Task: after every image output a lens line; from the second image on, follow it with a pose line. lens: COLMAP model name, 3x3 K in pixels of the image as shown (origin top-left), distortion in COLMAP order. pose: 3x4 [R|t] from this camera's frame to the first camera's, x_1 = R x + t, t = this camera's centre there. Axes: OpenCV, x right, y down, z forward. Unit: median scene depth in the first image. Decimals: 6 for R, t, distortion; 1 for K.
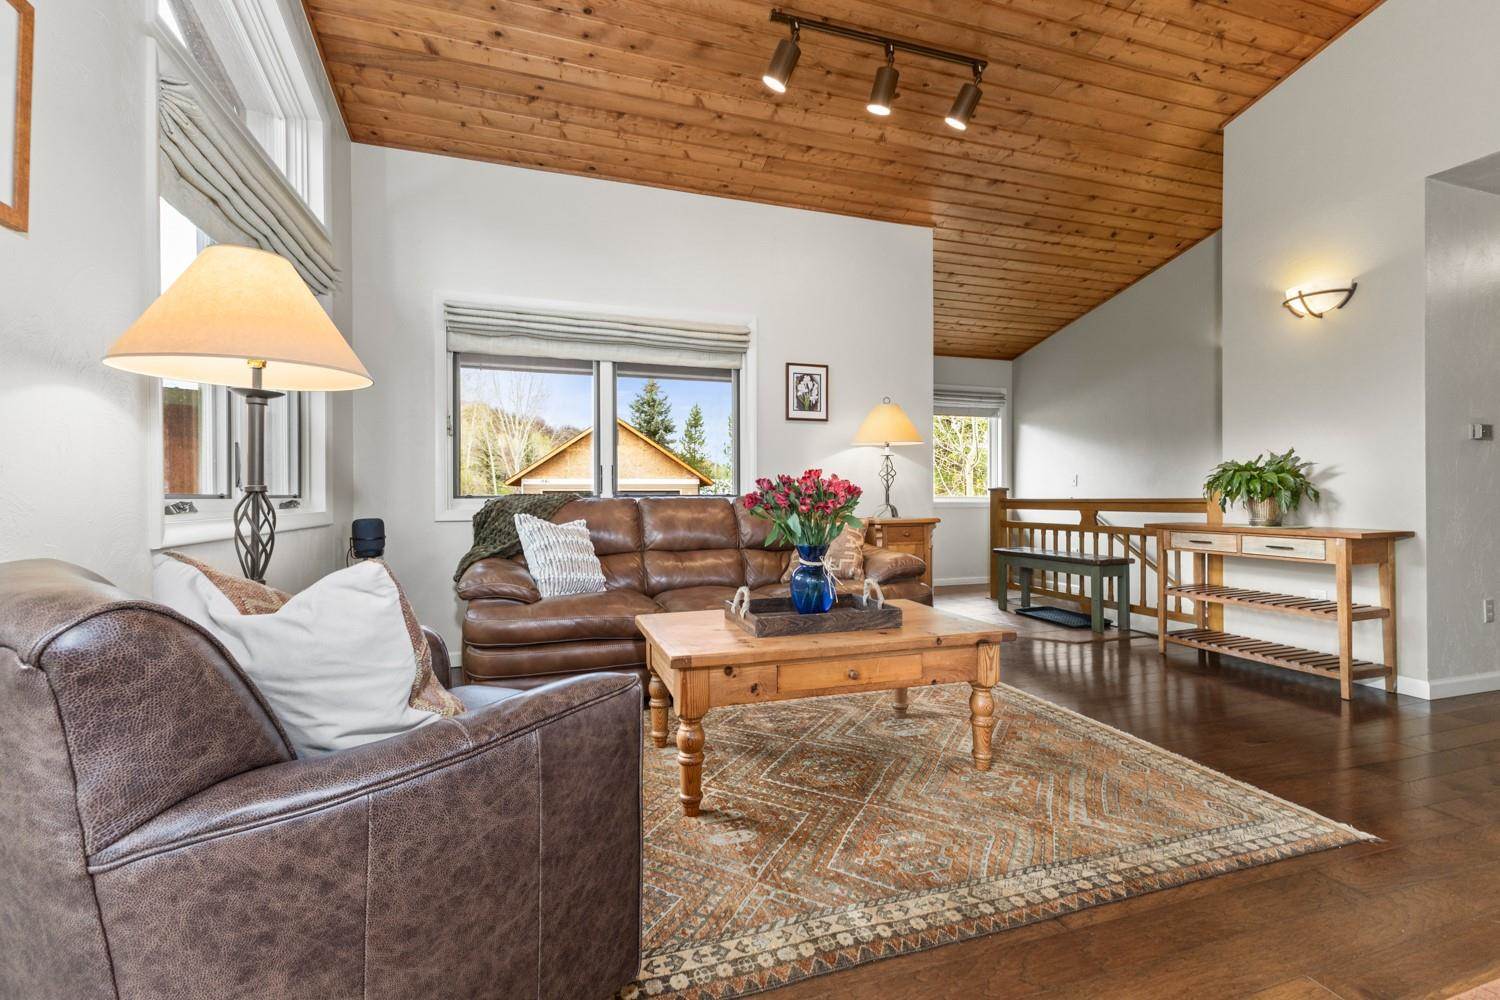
lens RADIAL K [[658.7, 0, 749.3], [0, 658.7, 494.7], [0, 0, 1]] dist [0.018630, -0.006886]
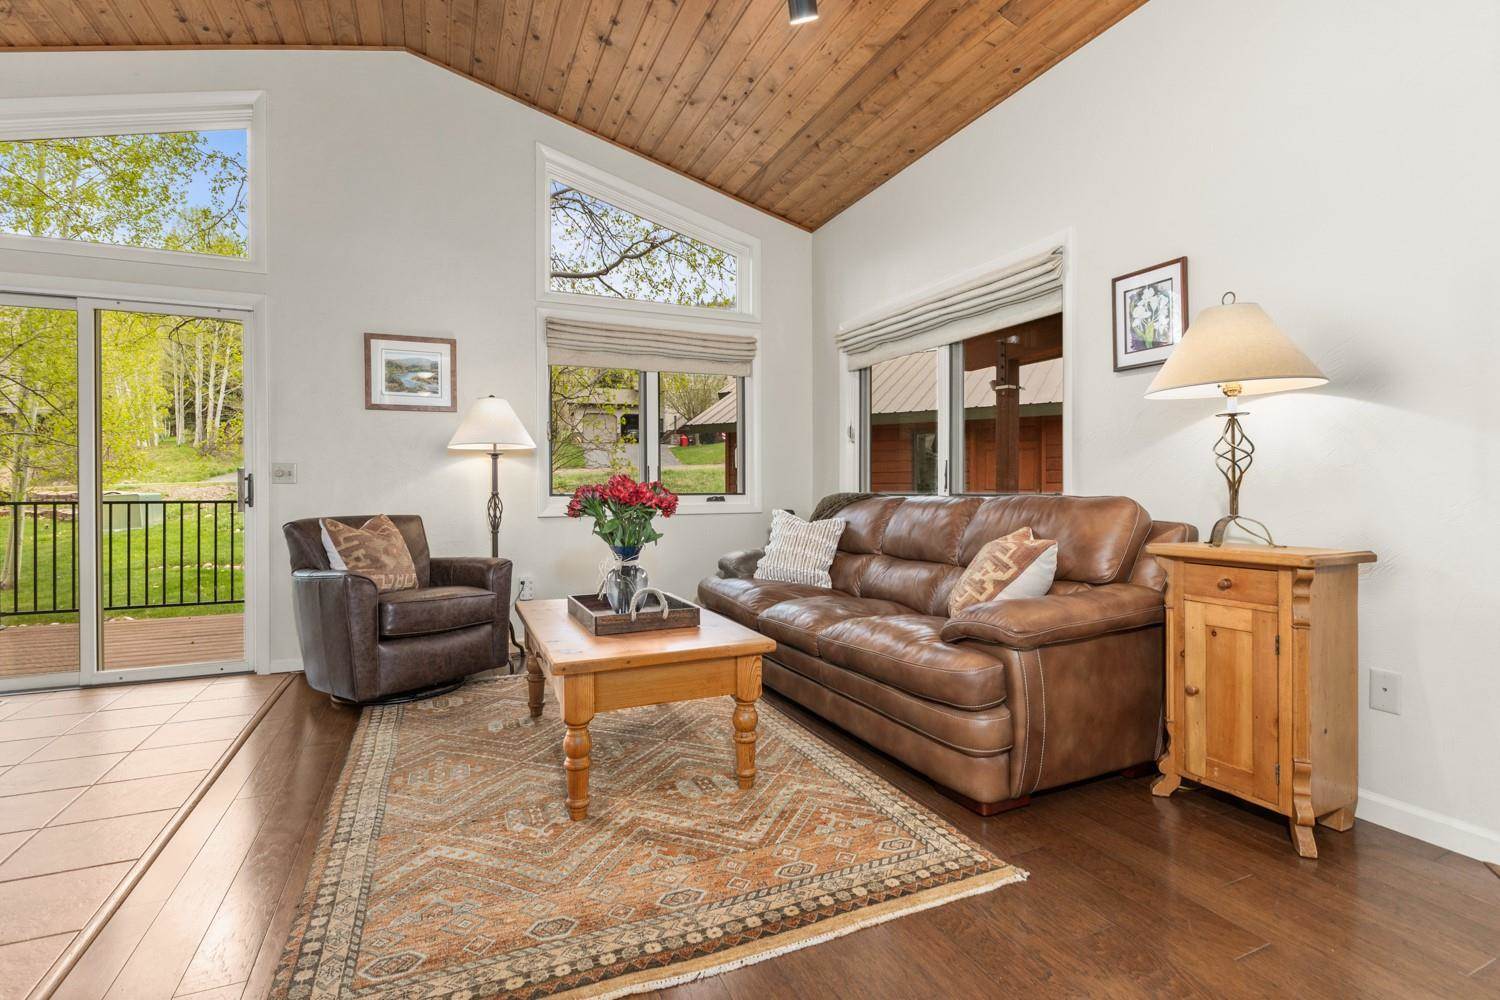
lens RADIAL K [[712.0, 0, 743.5], [0, 712.0, 491.9], [0, 0, 1]] dist [-0.001441, 0.000184]
pose [[0.079196, 0.003677, -0.996852, 0.878647], [0.003506, 0.999986, 0.003967, -0.009113], [0.996853, -0.003810, 0.079182, 0.776734]]
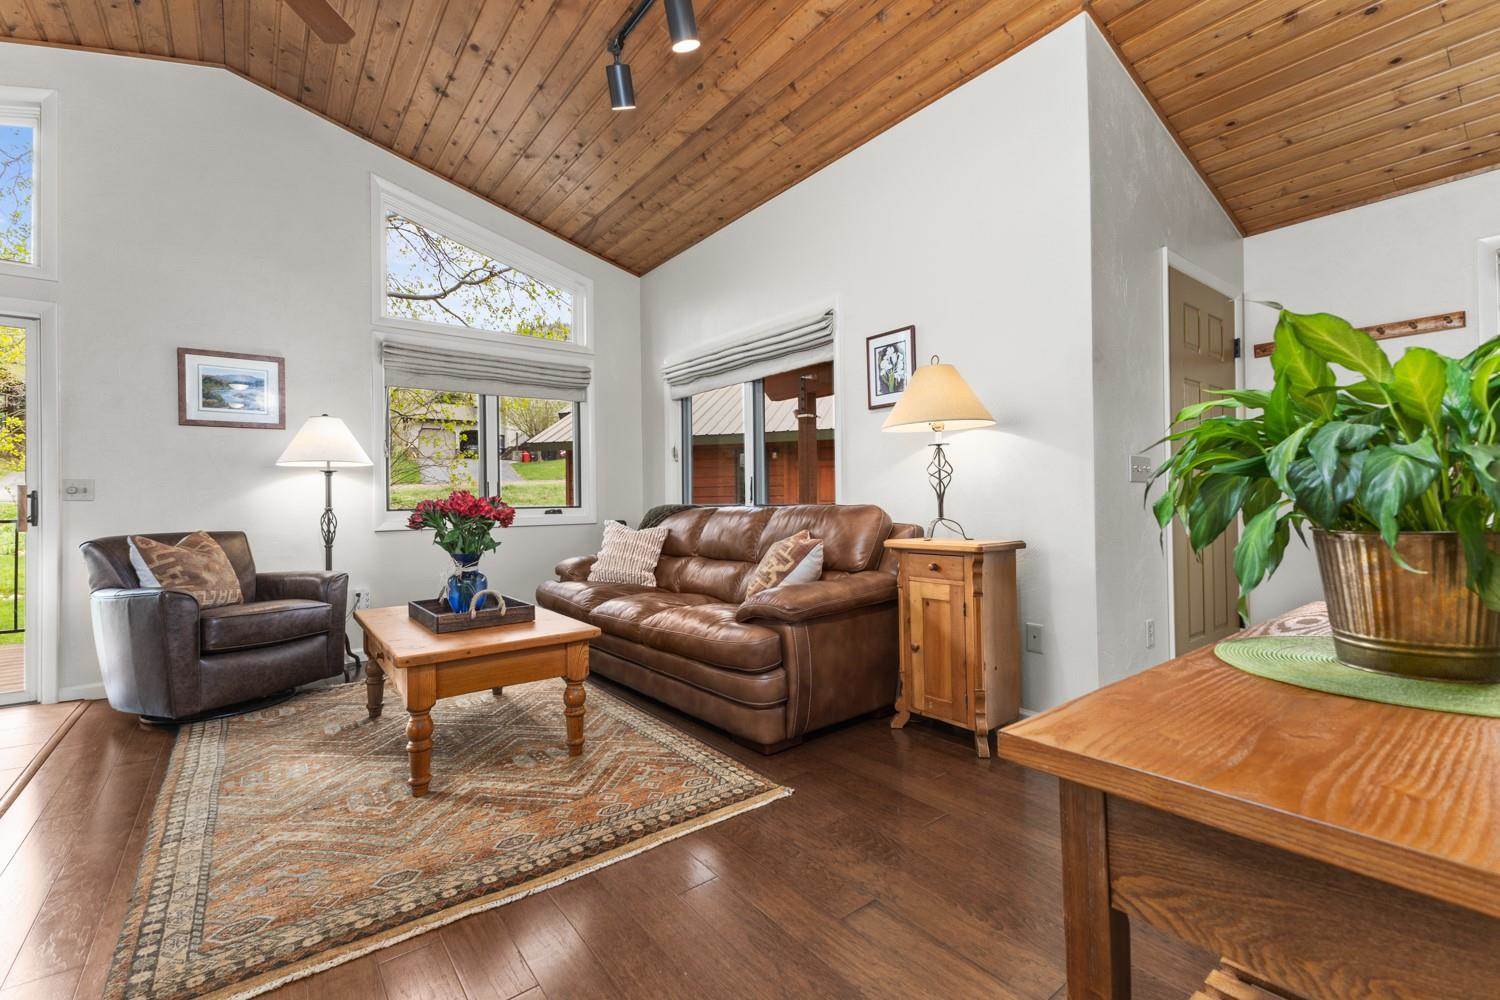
lens RADIAL K [[658.7, 0, 749.3], [0, 658.7, 494.7], [0, 0, 1]] dist [0.018630, -0.006886]
pose [[0.315922, -0.013462, -0.948690, 0.975915], [0.012648, 0.999870, -0.009976, -0.006966], [0.948701, -0.008847, 0.316051, 0.784814]]
